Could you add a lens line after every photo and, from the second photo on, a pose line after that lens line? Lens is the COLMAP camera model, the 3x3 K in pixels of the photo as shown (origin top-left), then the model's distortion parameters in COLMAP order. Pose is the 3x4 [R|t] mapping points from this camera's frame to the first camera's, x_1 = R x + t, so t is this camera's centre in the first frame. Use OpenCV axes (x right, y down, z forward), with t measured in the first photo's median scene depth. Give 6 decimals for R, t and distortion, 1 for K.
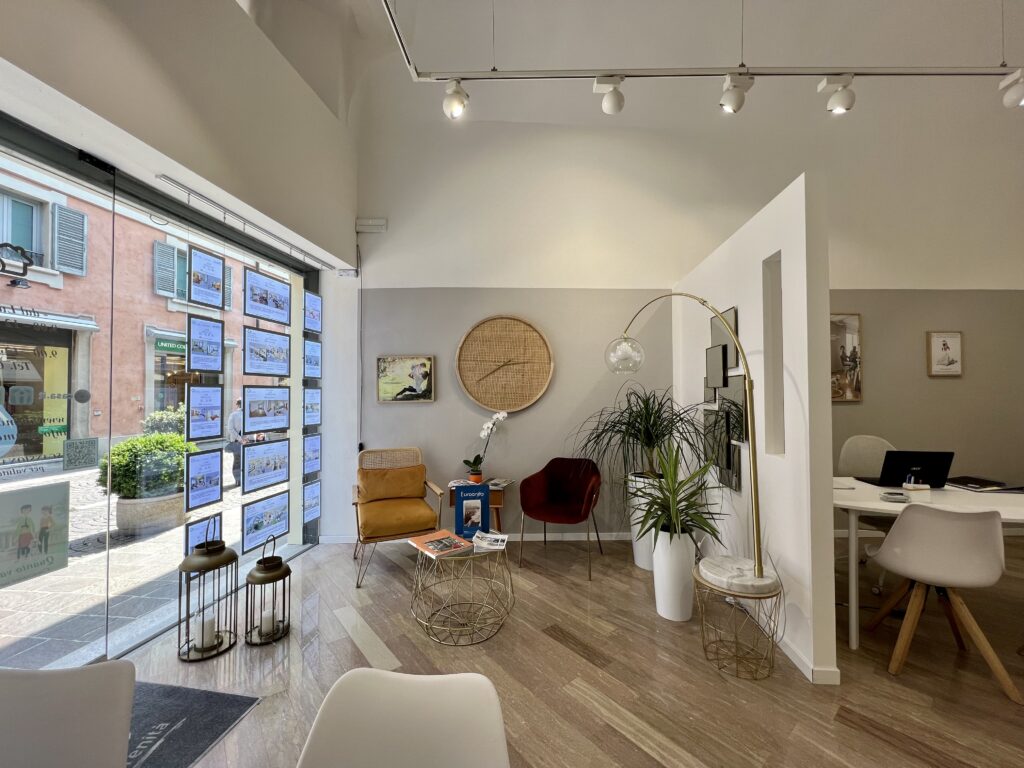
lens RADIAL K [[409.1, 0, 514.0], [0, 409.1, 385.4], [0, 0, 1]] dist [-0.001533, 0.000279]
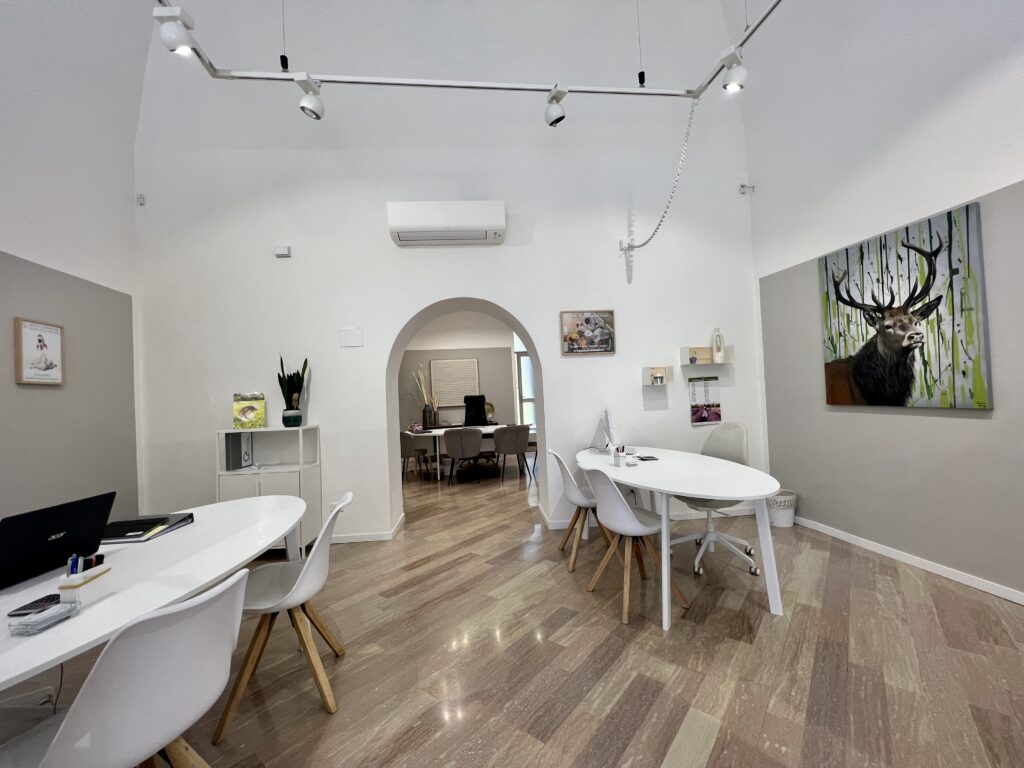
lens RADIAL K [[409.1, 0, 513.6], [0, 409.1, 385.9], [0, 0, 1]] dist [-0.001533, 0.000279]
pose [[-0.176991, 0.030623, 0.983736, 0.217859], [0.026342, 0.999305, -0.026369, 0.020126], [-0.983860, 0.021246, -0.177674, 0.328977]]
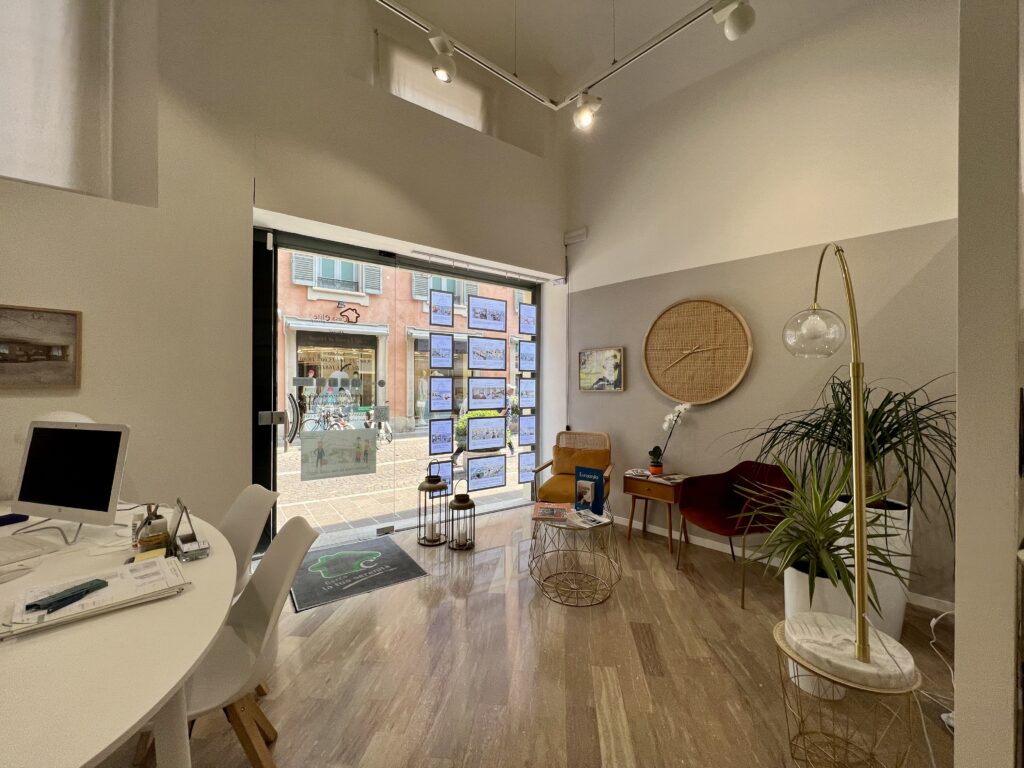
lens RADIAL K [[409.1, 0, 514.1], [0, 409.1, 385.3], [0, 0, 1]] dist [-0.001533, 0.000279]
pose [[0.692779, 0.007004, -0.721116, 0.365151], [0.007852, 0.999820, 0.017255, 0.004402], [0.721107, -0.017616, 0.692600, 0.076387]]
